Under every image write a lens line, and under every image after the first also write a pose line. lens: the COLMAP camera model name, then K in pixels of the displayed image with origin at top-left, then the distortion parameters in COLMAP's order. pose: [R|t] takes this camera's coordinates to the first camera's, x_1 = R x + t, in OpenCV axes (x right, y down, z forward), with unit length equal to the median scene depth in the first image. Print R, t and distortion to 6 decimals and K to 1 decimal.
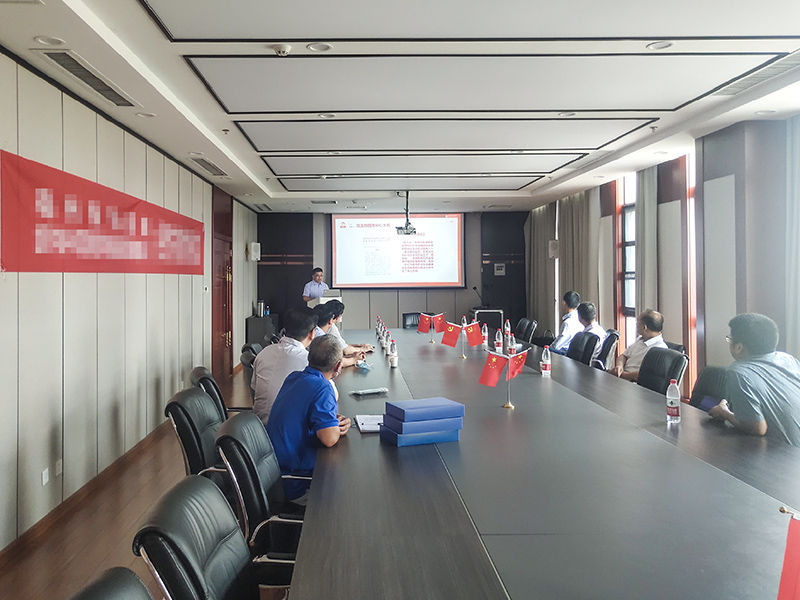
lens RADIAL K [[682.1, 0, 364.9], [0, 682.1, 270.1], [0, 0, 1]] dist [0.098668, -0.000759]
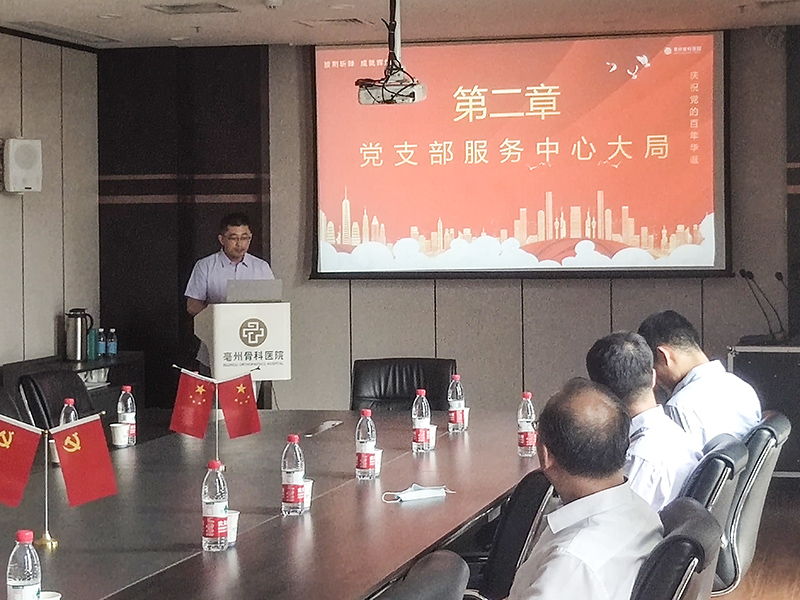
lens RADIAL K [[1855.0, 0, 400.0], [0, 1855.0, 300.0], [0, 0, 1]] dist [0.024223, -0.263690]
pose [[0.966092, 0.005040, -0.258147, 0.280533], [0.007018, 0.998928, 0.045766, -0.002078], [0.258101, -0.046026, 0.965021, 0.189204]]
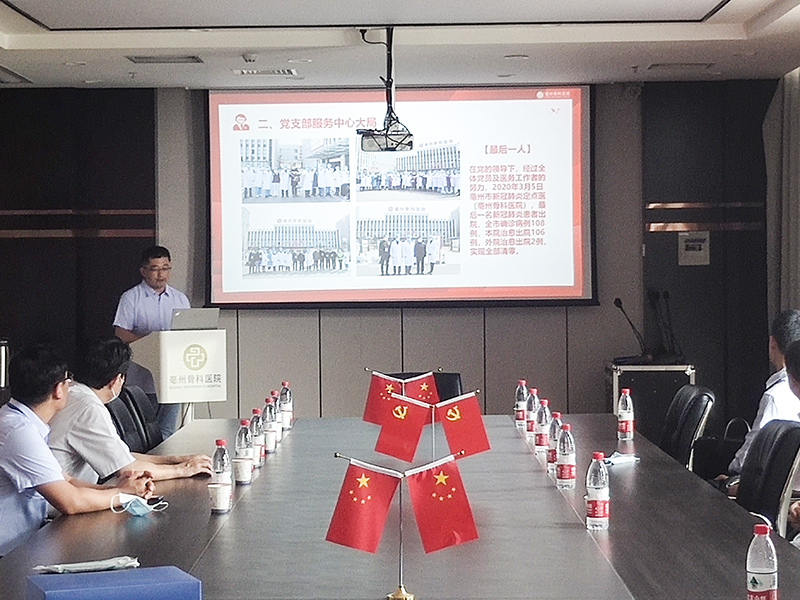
lens RADIAL K [[2090.3, 0, 342.9], [0, 2090.3, 298.9], [0, 0, 1]] dist [-0.262252, 7.312943]
pose [[0.998947, -0.003769, -0.045728, 0.086485], [0.004827, 0.999722, 0.023060, -0.000833], [0.045628, -0.023257, 0.998688, -0.075220]]
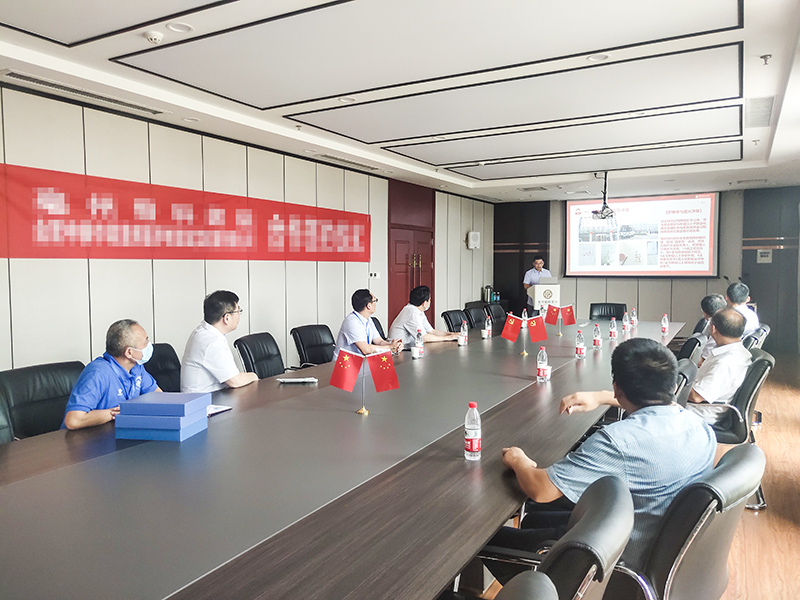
lens RADIAL K [[606.6, 0, 400.0], [0, 606.6, 300.0], [0, 0, 1]] dist [0.030993, 0.004707]
pose [[0.867227, 0.032926, -0.496824, 0.235198], [0.000973, 0.997697, 0.067818, 0.001517], [0.497912, -0.059297, 0.865198, 0.136625]]
